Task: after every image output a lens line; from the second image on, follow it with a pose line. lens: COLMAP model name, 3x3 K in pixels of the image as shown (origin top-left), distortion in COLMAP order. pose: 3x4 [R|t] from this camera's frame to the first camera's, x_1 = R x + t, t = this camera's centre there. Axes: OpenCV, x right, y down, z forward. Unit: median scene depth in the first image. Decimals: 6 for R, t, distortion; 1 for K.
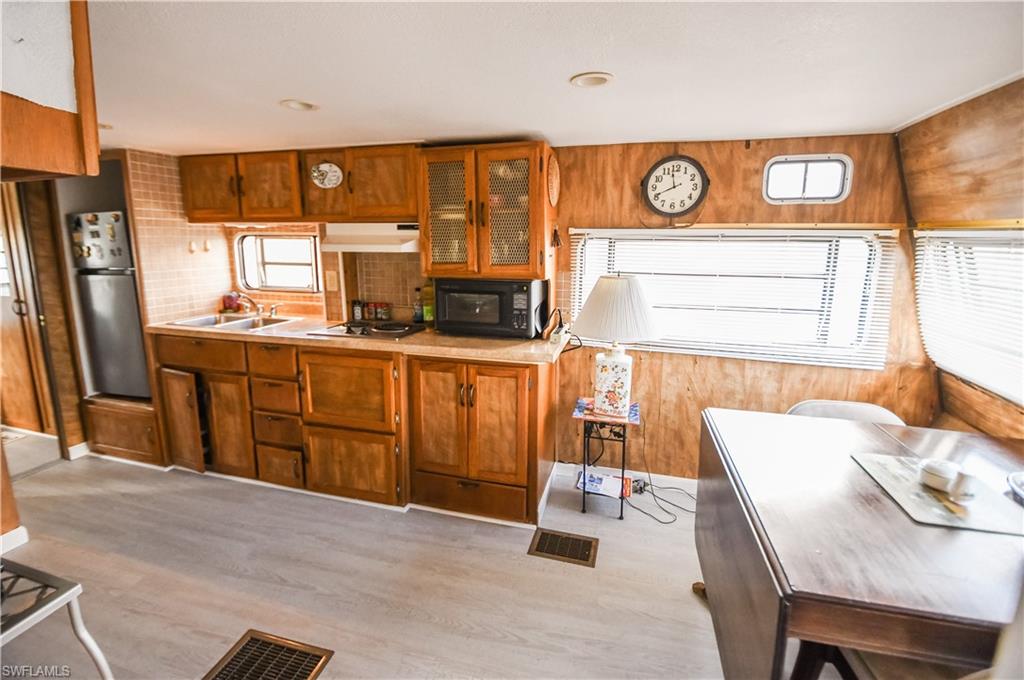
lens RADIAL K [[447.8, 0, 506.0], [0, 447.8, 316.9], [0, 0, 1]] dist [0.001932, -0.000240]
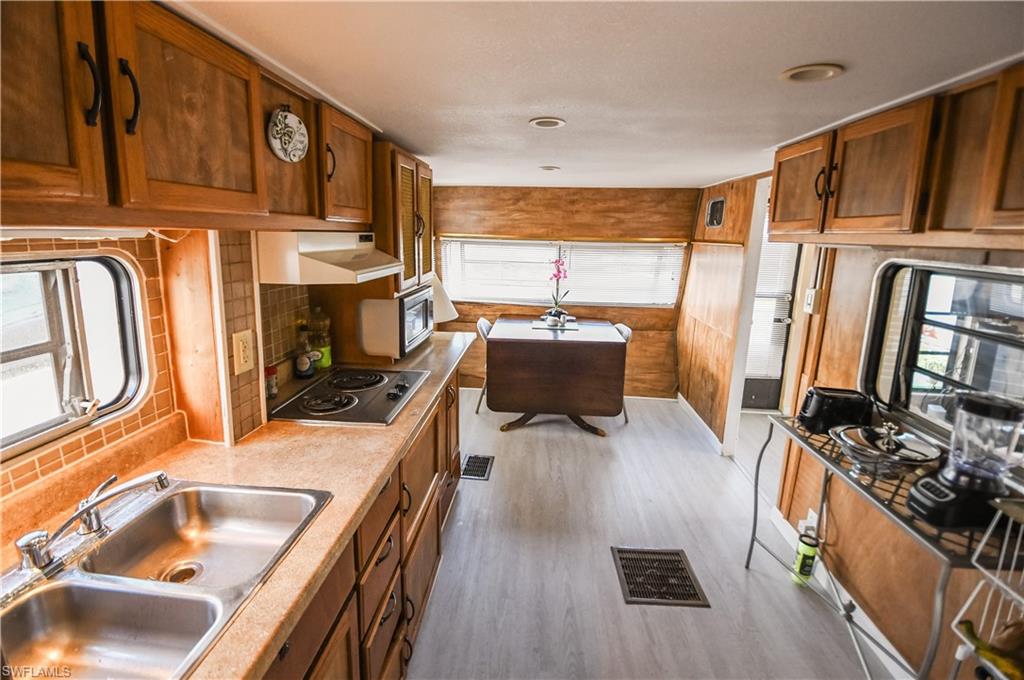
lens RADIAL K [[447.8, 0, 506.0], [0, 447.8, 316.9], [0, 0, 1]] dist [0.001932, -0.000240]
pose [[-0.182761, -0.187418, 0.965129, -0.942880], [0.153991, 0.964089, 0.216376, -0.185576], [-0.971023, 0.188166, -0.147337, 0.847200]]
